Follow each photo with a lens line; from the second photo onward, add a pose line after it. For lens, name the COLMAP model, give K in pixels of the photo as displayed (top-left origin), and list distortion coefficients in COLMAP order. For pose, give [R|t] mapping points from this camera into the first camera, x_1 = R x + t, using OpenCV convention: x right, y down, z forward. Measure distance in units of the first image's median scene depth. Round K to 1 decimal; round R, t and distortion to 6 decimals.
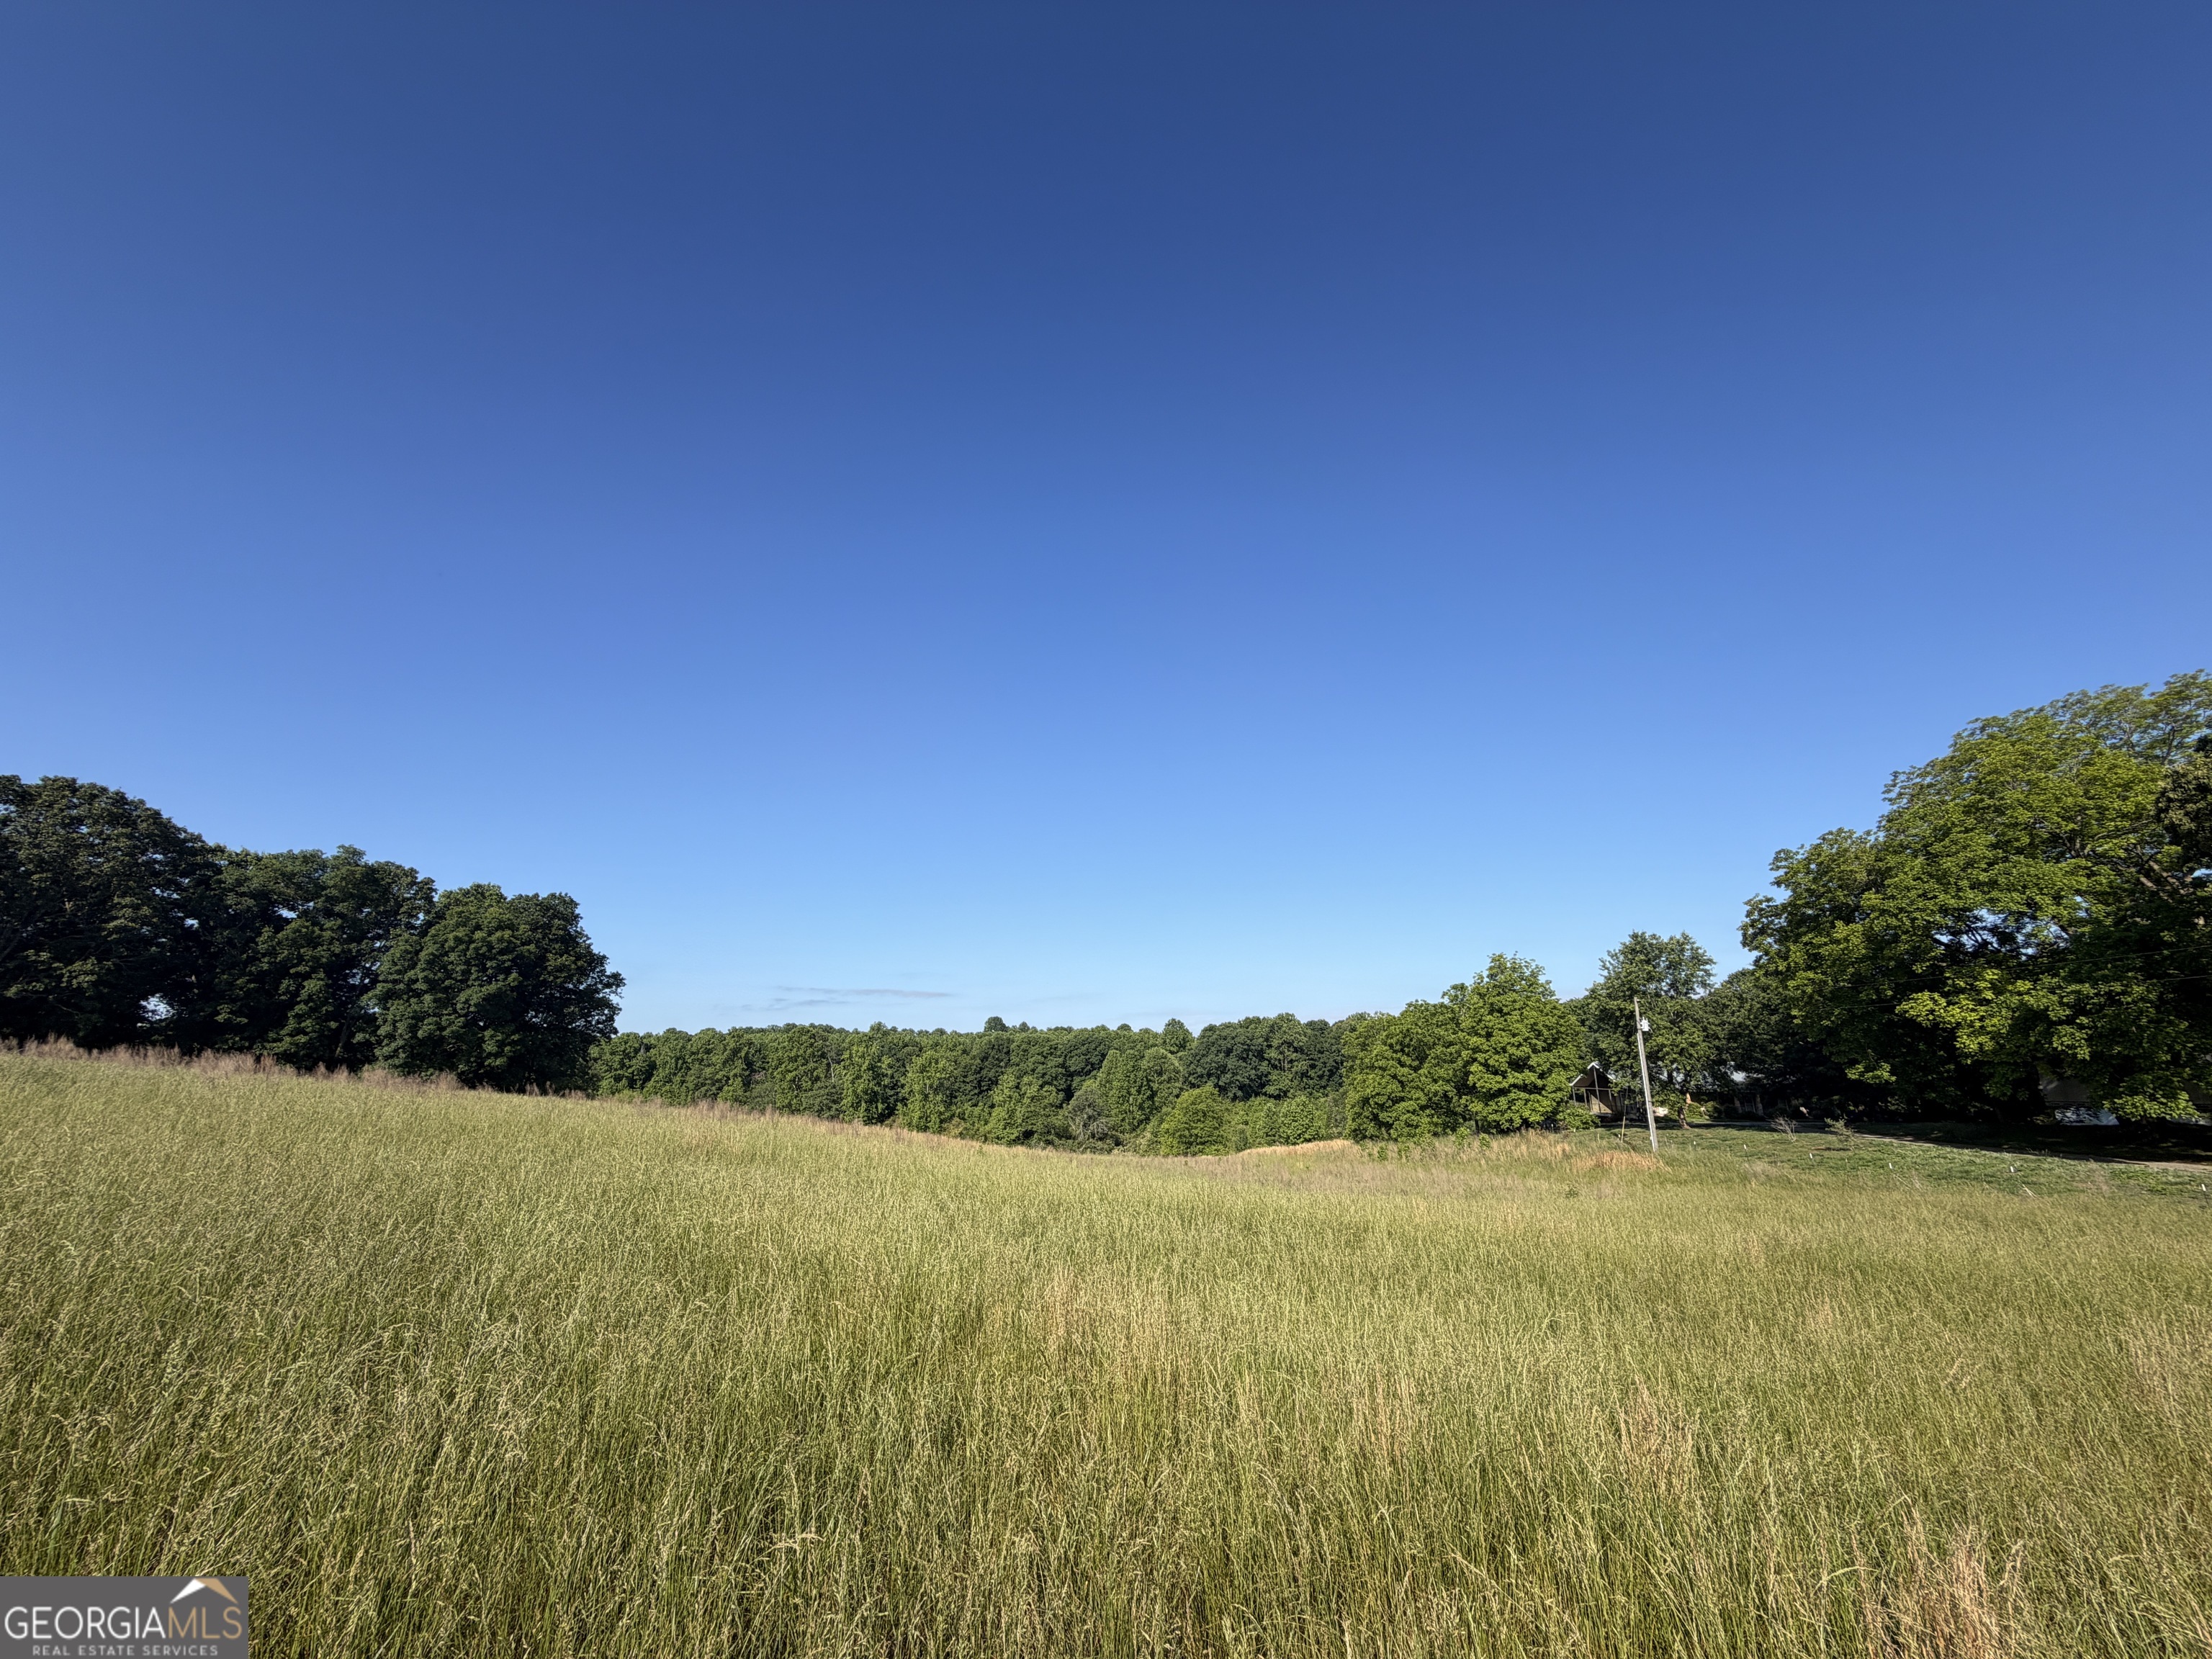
lens RADIAL K [[884.7, 0, 1103.4], [0, 884.7, 829.5], [0, 0, 1]] dist [0.002057, -0.000006]
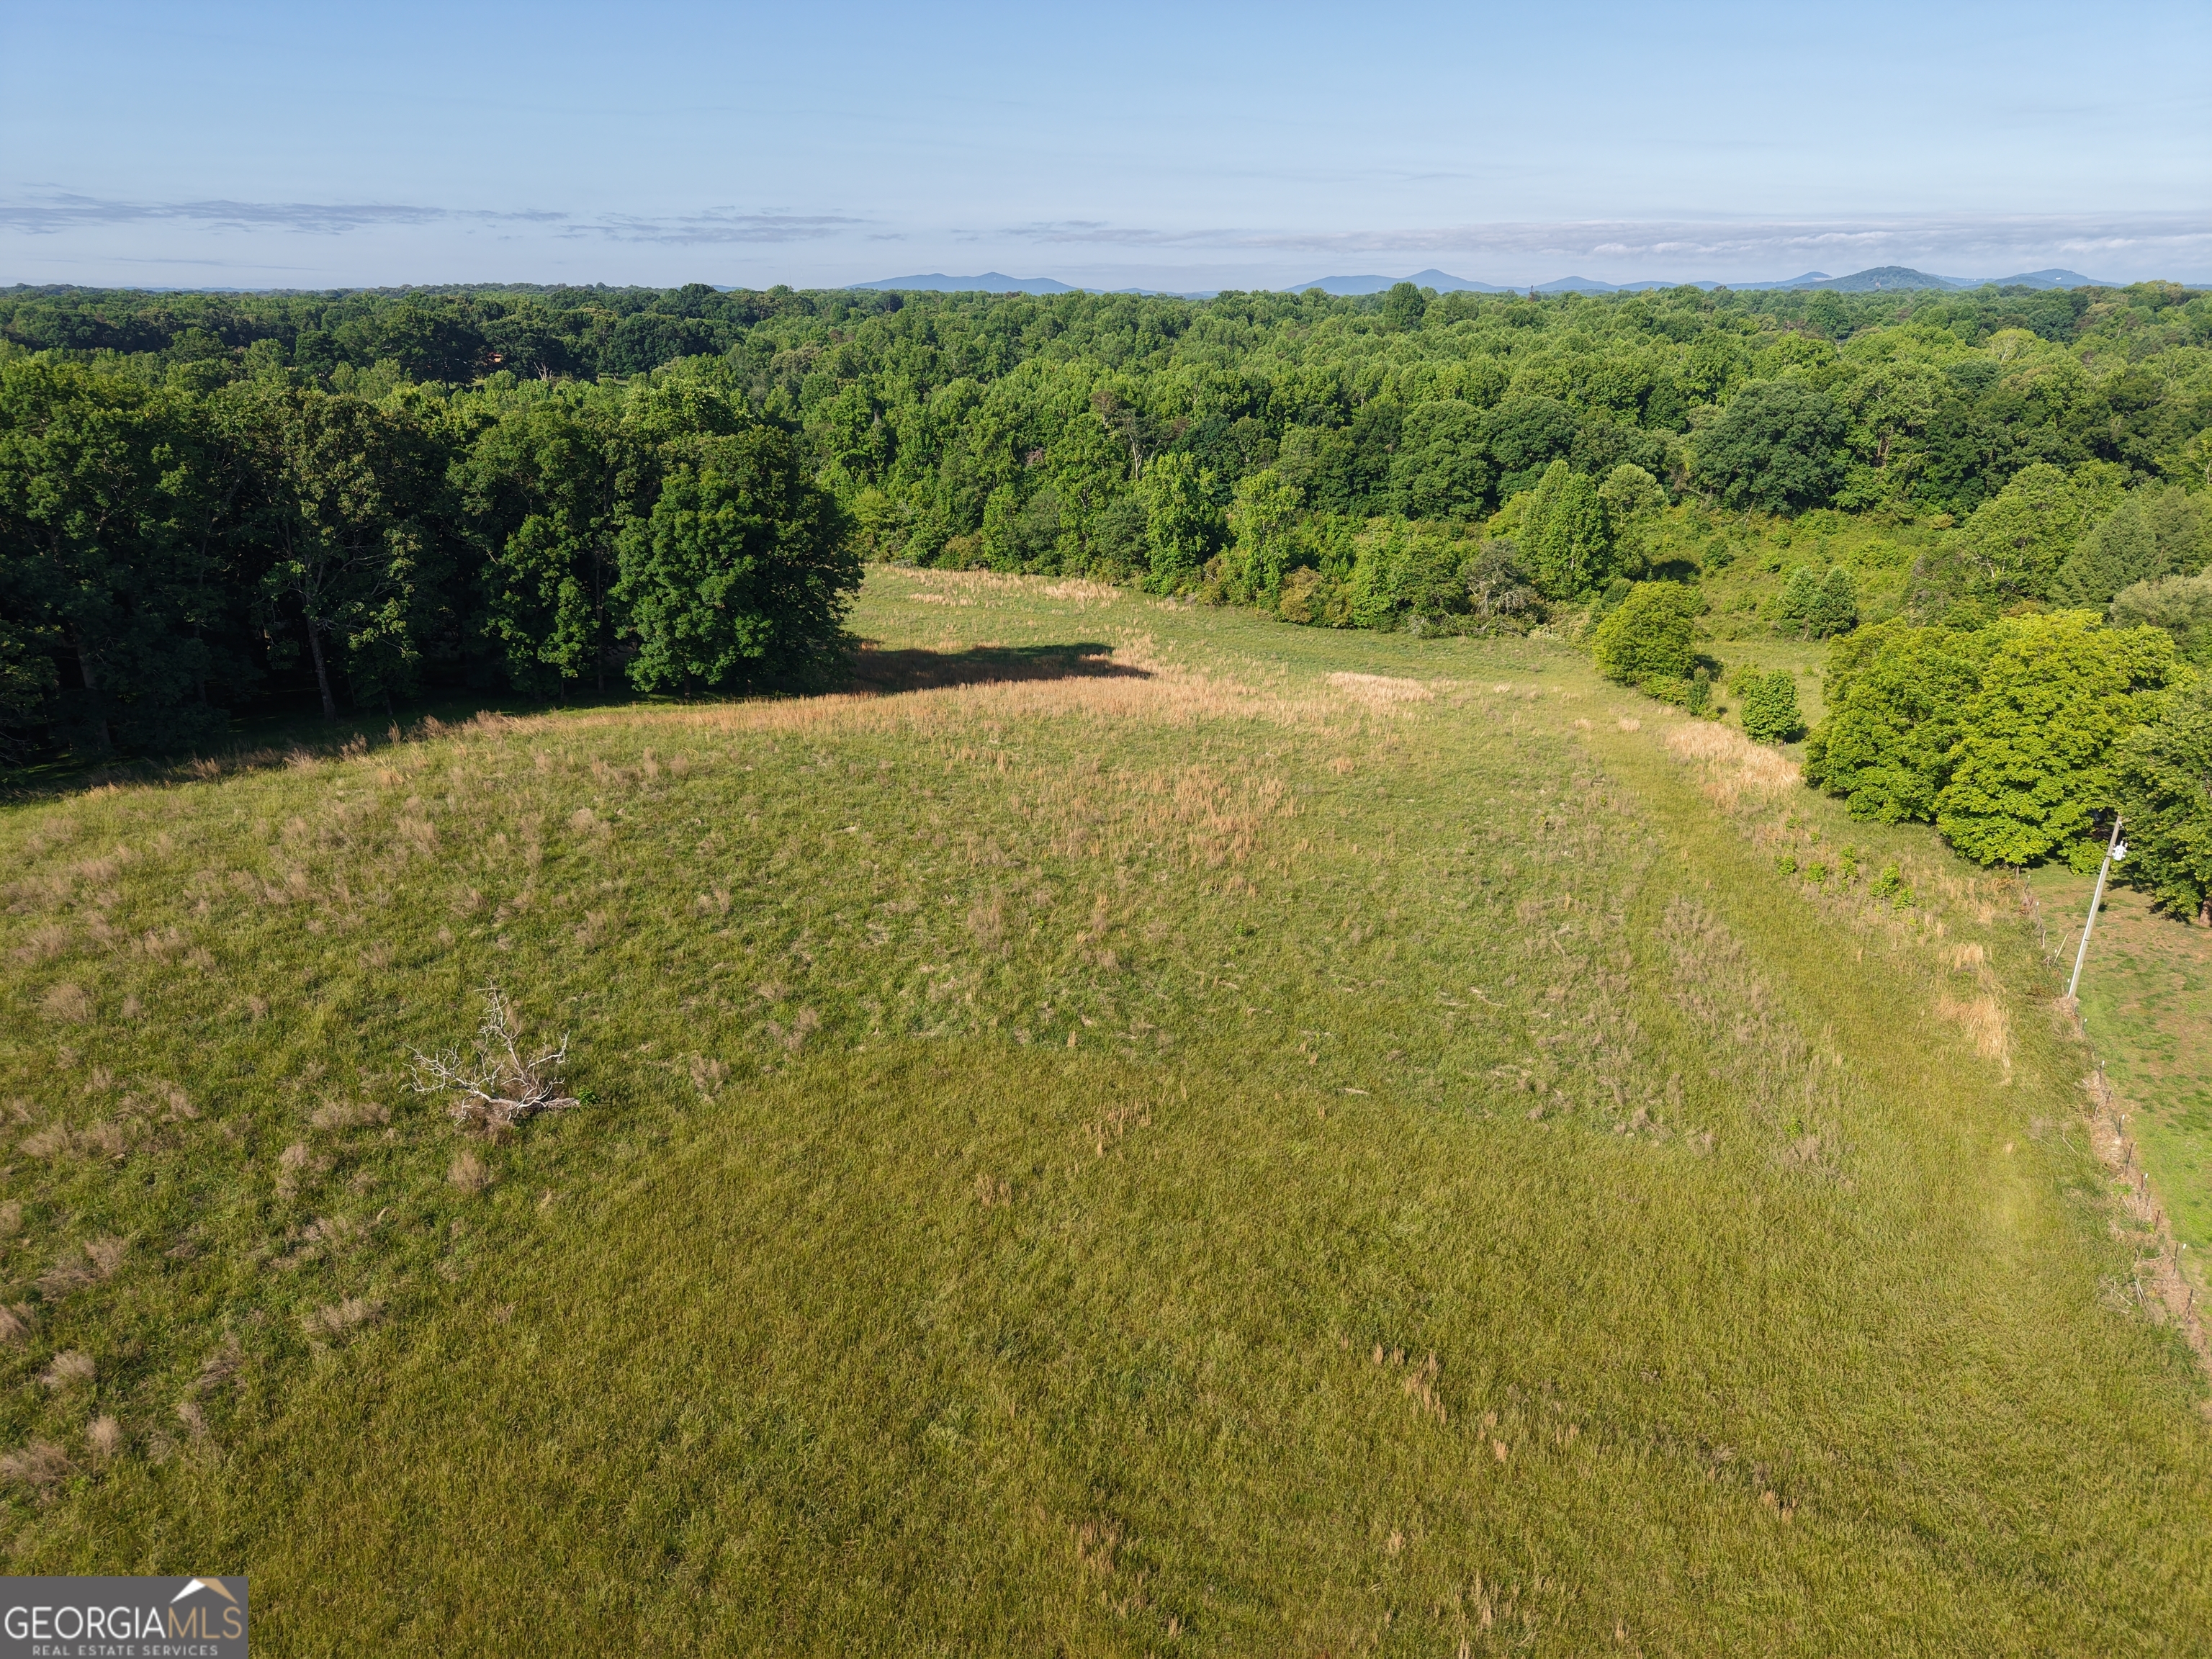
lens RADIAL K [[1486.2, 0, 1102.6], [0, 1486.2, 832.2], [0, 0, 1]] dist [0.015125, -0.003149]
pose [[0.949958, 0.104865, -0.294250, 0.096090], [0.081939, 0.825335, 0.558667, -0.337379], [0.301439, -0.554820, 0.775441, -0.138670]]
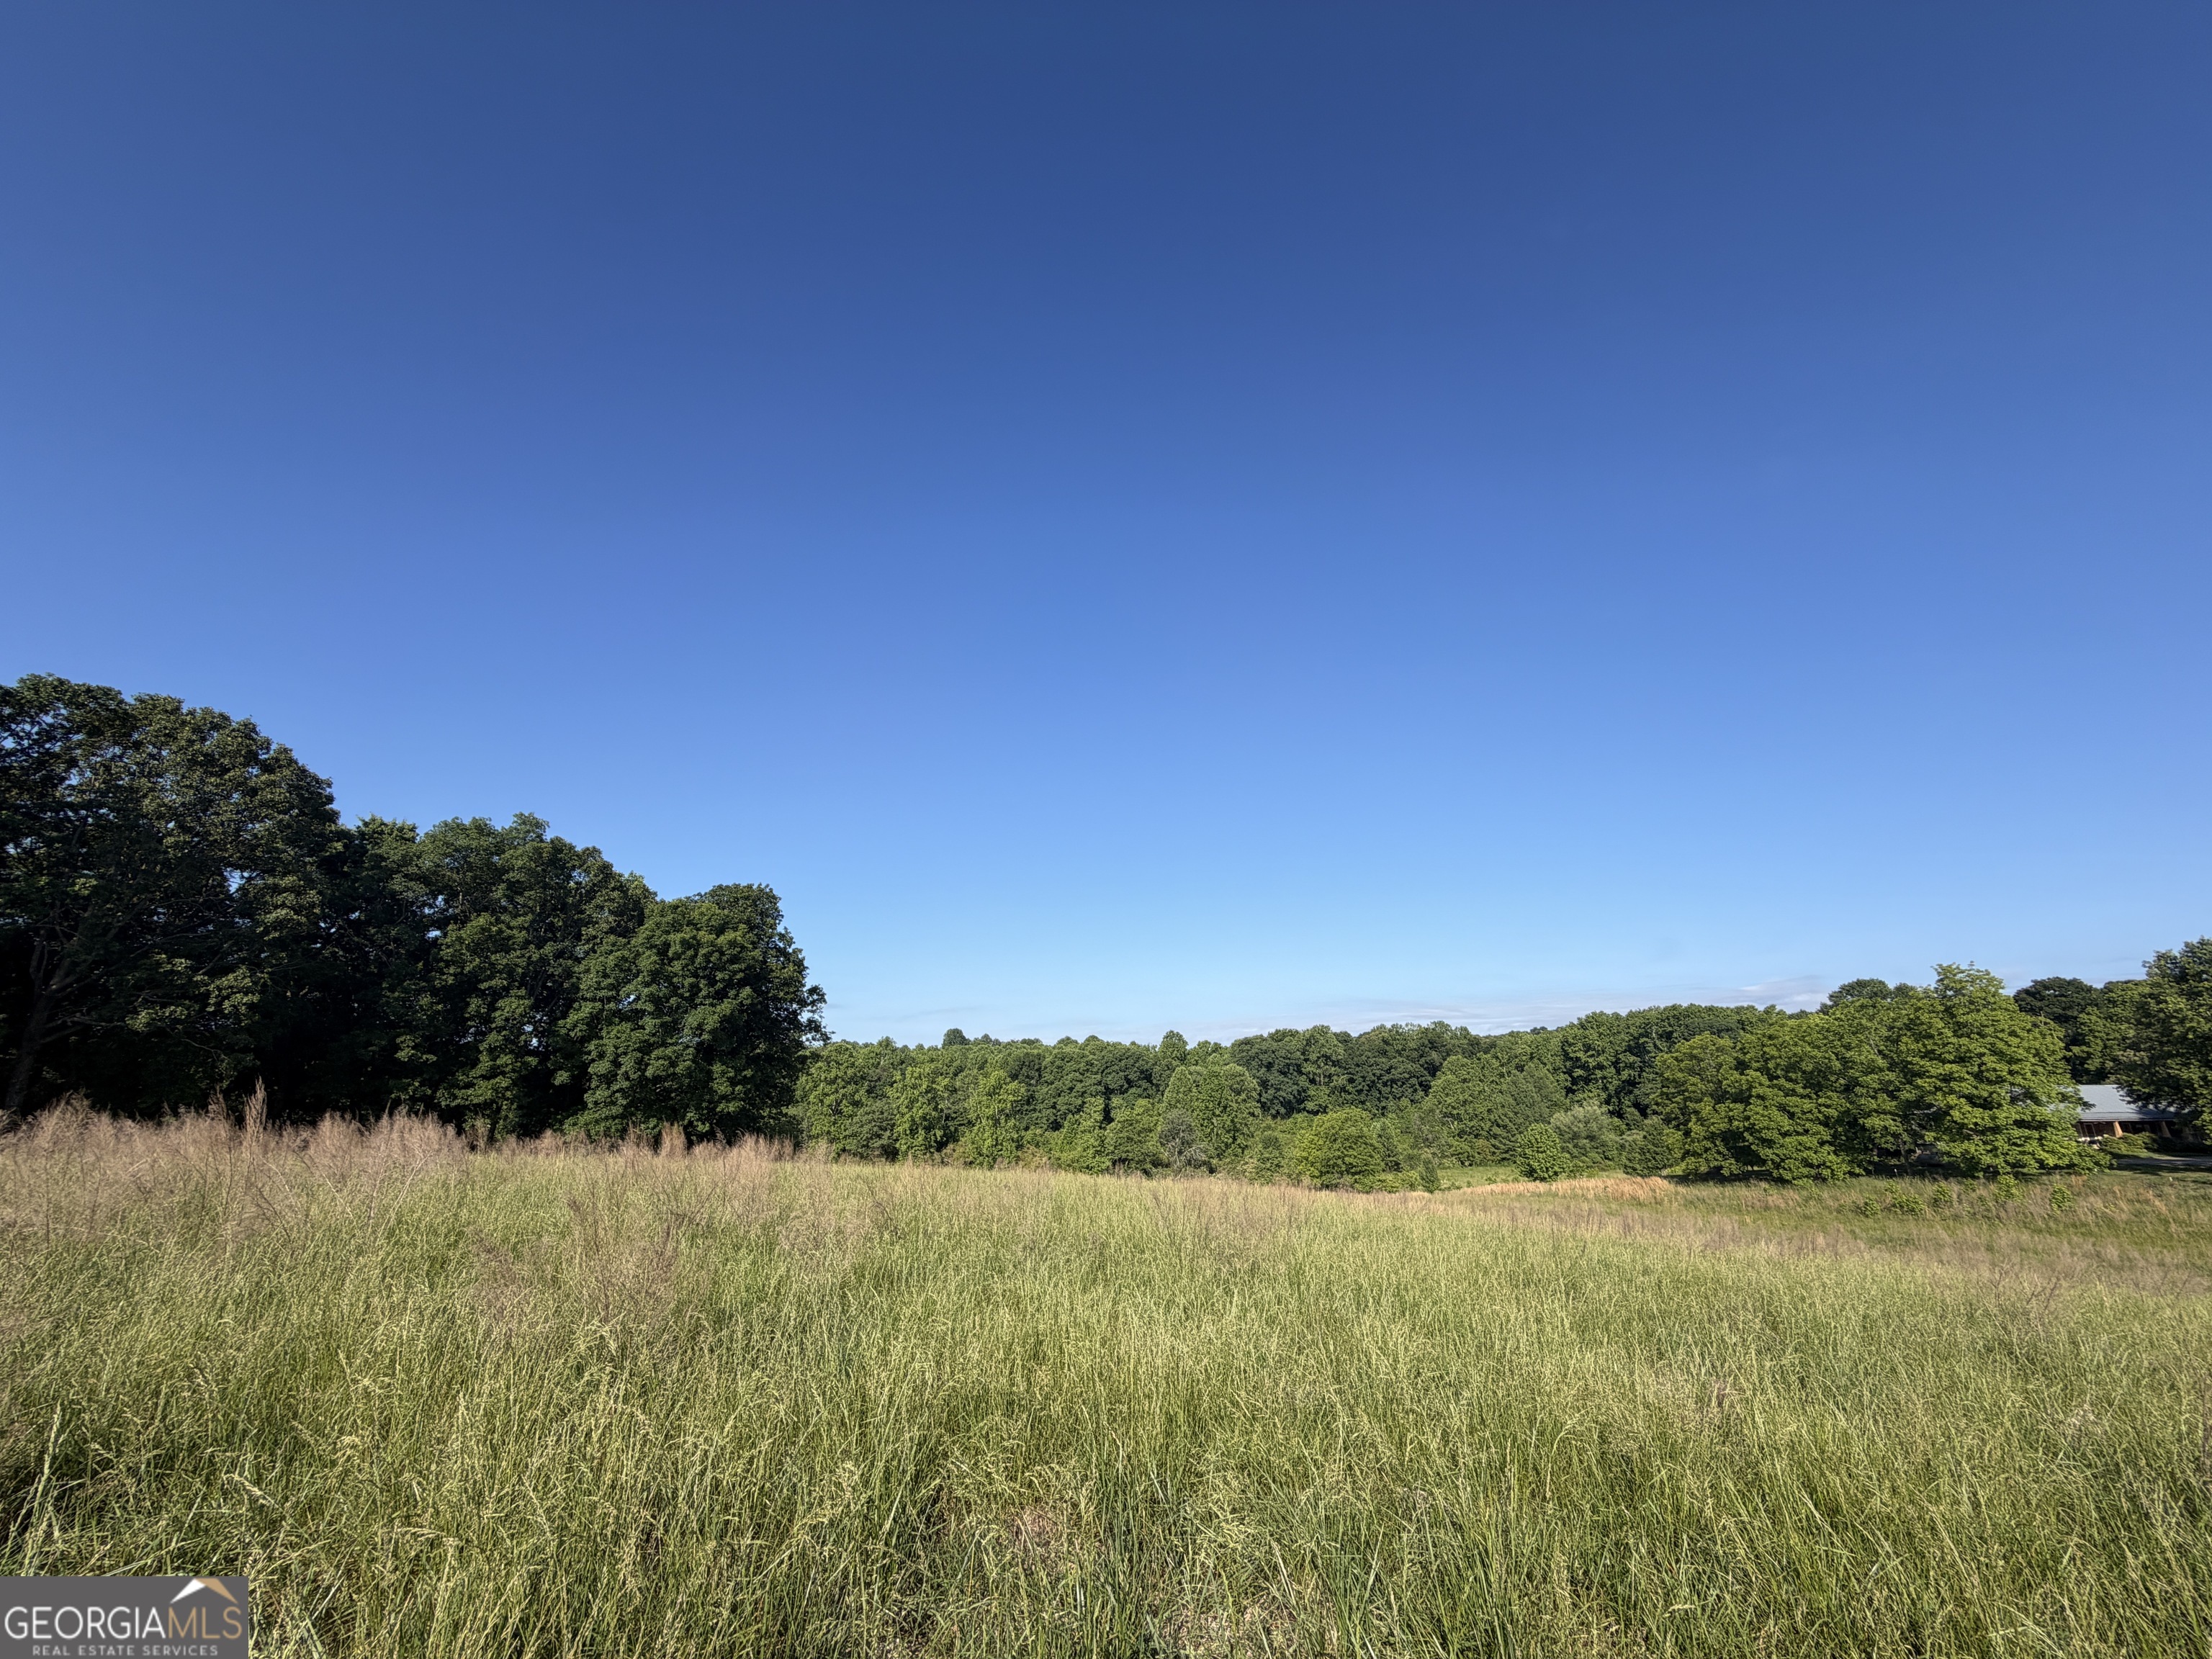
lens RADIAL K [[884.7, 0, 1107.2], [0, 884.7, 827.7], [0, 0, 1]] dist [0.002057, -0.000006]
pose [[0.994354, 0.018251, 0.104530, -0.378231], [-0.016977, 0.999771, -0.013066, 0.025861], [-0.104745, 0.011218, 0.994436, 0.184577]]
